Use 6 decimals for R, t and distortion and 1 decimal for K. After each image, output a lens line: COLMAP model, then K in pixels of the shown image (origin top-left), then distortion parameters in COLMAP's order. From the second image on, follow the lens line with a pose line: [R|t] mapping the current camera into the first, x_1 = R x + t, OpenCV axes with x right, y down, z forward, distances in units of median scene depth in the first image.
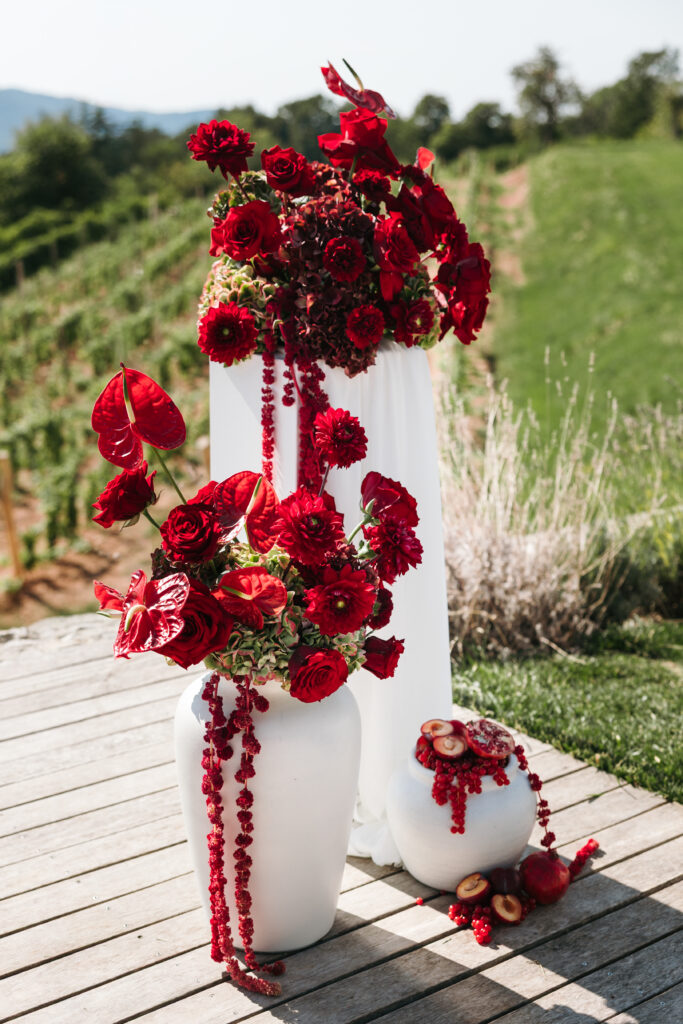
lens RADIAL K [[1519.6, 0, 341.5], [0, 1519.6, 512.0], [0, 0, 1]] dist [0.003655, -0.051622]
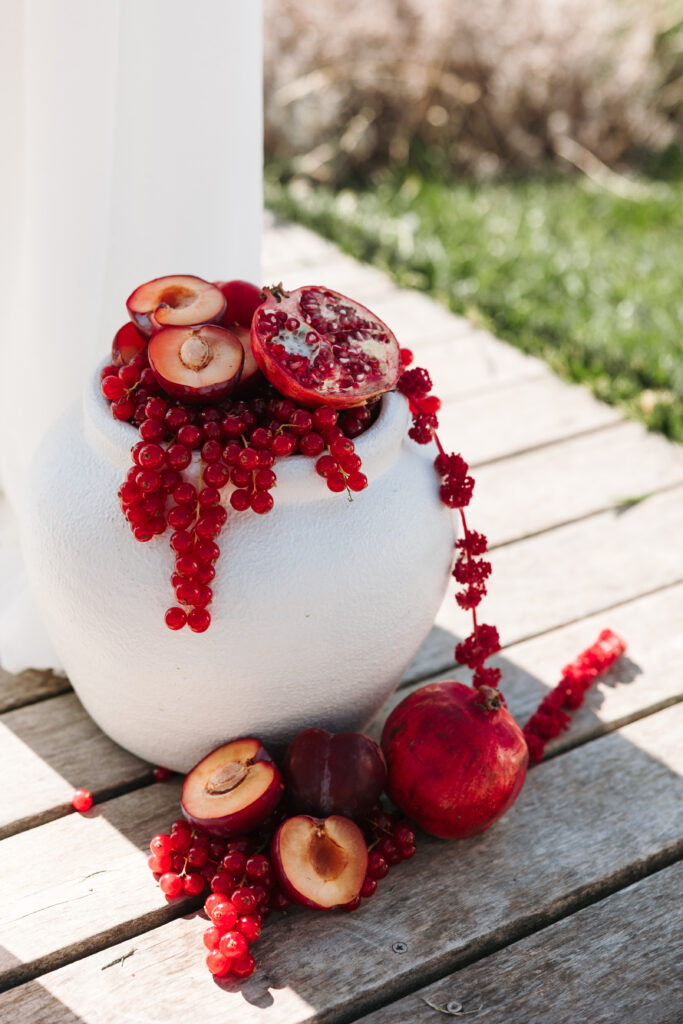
lens RADIAL K [[1713.2, 0, 341.5], [0, 1713.2, 512.0], [0, 0, 1]] dist [0.011973, -0.077059]
pose [[0.997823, 0.065608, -0.006761, 0.106030], [-0.061681, 0.964543, 0.256618, 0.089317], [0.023357, -0.255643, 0.966489, 0.634413]]
